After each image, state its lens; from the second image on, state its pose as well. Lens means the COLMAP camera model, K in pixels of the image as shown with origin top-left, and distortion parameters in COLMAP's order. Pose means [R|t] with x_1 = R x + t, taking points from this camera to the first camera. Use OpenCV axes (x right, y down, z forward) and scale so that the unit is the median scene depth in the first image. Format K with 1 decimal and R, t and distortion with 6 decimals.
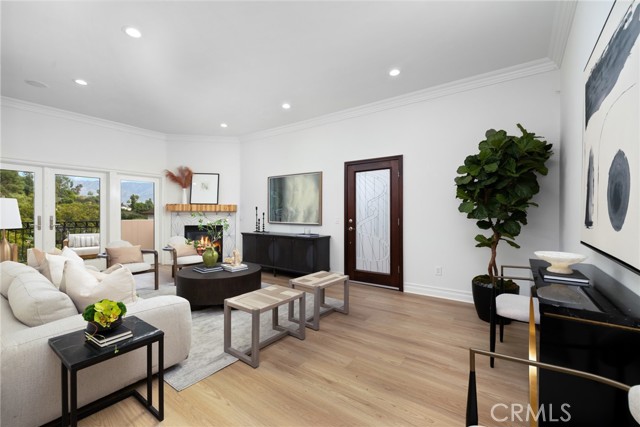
lens RADIAL K [[267.1, 0, 321.3], [0, 267.1, 213.8], [0, 0, 1]] dist [0.000982, -0.000493]
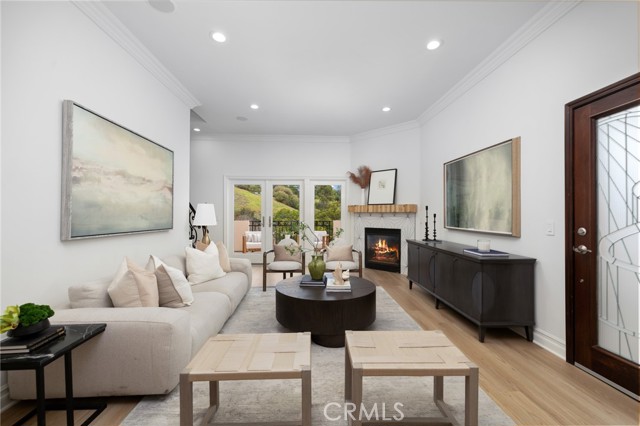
lens RADIAL K [[267.1, 0, 321.3], [0, 267.1, 213.3], [0, 0, 1]] dist [0.000982, -0.000493]
pose [[0.626757, -0.003952, -0.779205, 0.159573], [-0.002998, 0.999968, -0.007484, 0.000826], [0.779209, 0.007027, 0.626724, 0.330755]]
